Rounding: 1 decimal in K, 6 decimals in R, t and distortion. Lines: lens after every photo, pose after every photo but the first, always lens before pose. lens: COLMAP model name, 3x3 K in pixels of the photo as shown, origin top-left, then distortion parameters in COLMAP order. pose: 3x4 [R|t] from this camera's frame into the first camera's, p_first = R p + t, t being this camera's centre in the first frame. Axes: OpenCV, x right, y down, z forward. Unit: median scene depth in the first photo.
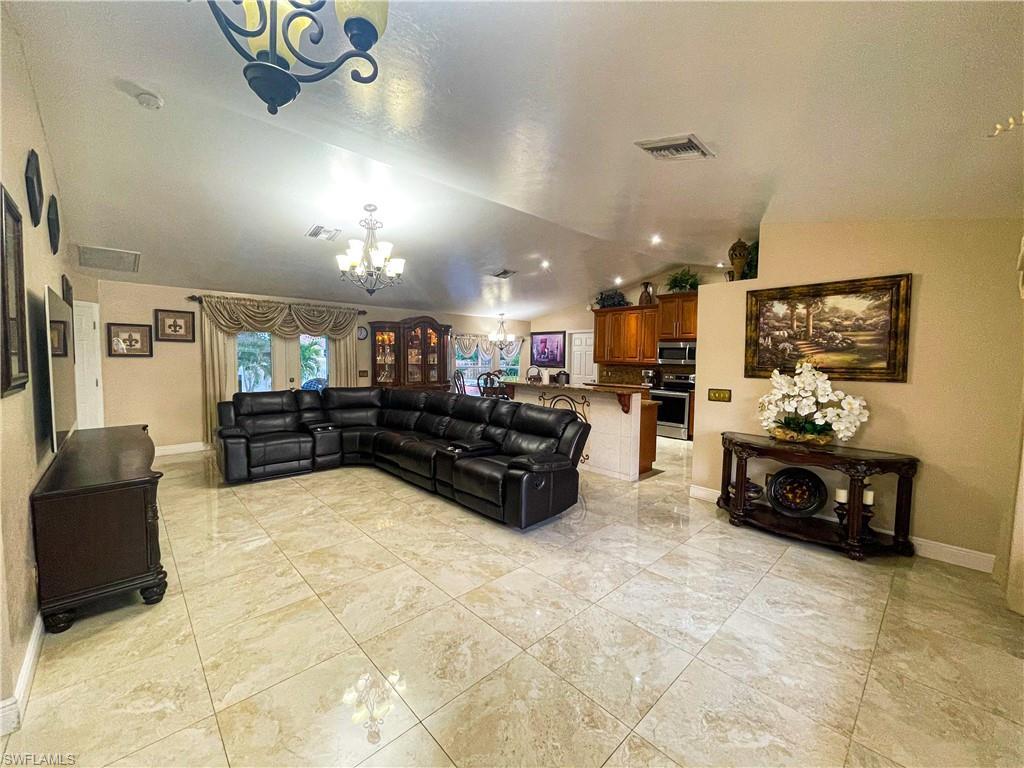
lens RADIAL K [[414.2, 0, 506.7], [0, 414.2, 380.9], [0, 0, 1]] dist [0.000223, -0.000152]
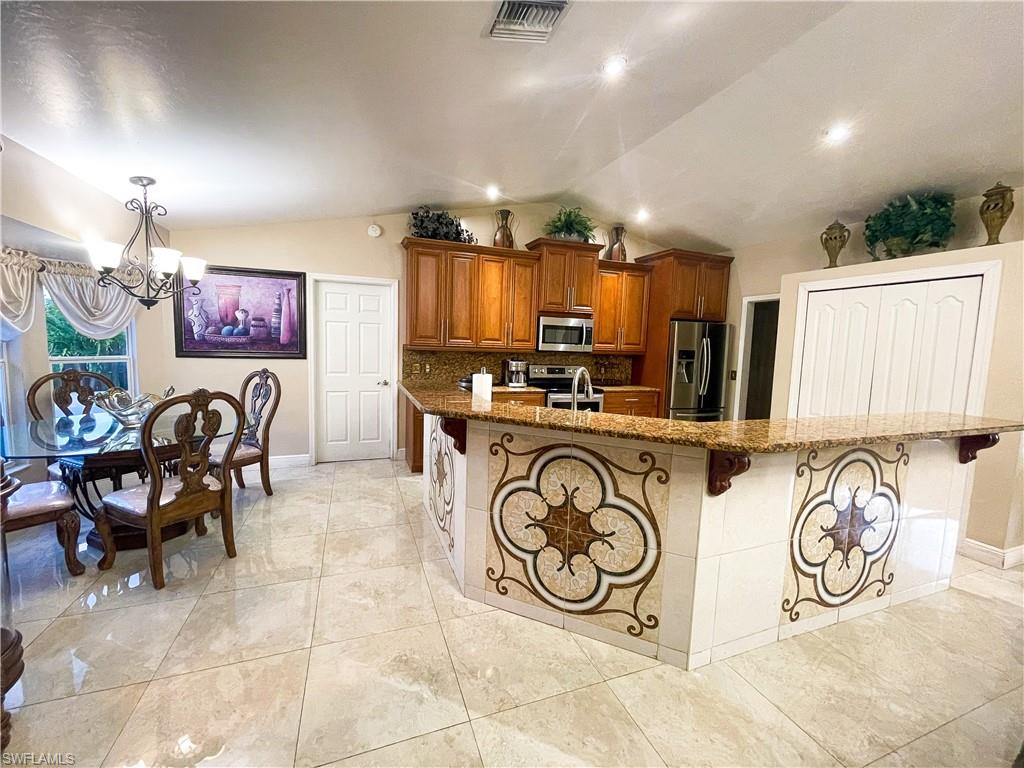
lens RADIAL K [[414.2, 0, 506.7], [0, 414.2, 380.9], [0, 0, 1]] dist [0.000223, -0.000152]
pose [[0.390177, -0.084203, 0.916881, -0.208062], [0.026777, 0.996426, 0.080113, -0.042431], [-0.920350, -0.006707, 0.391038, 0.719898]]
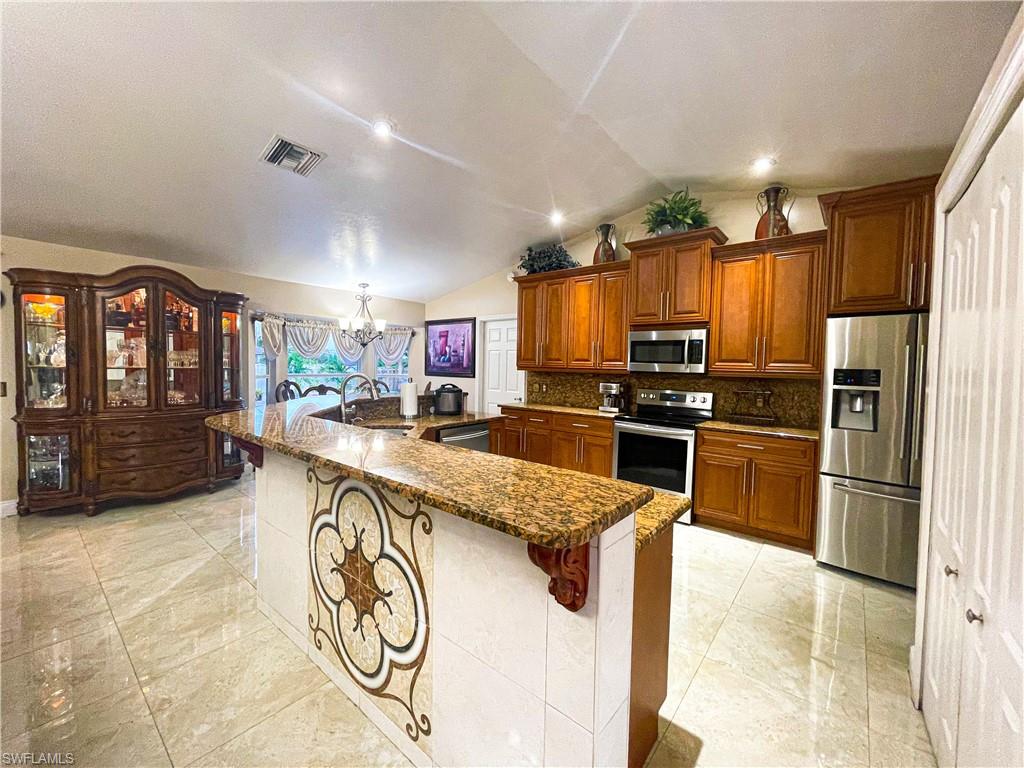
lens RADIAL K [[414.2, 0, 506.7], [0, 414.2, 380.9], [0, 0, 1]] dist [0.000223, -0.000152]
pose [[0.992255, 0.003370, 0.124172, 0.126994], [-0.001081, 0.999828, -0.018494, -0.017078], [-0.124213, 0.018217, 0.992088, 0.437556]]
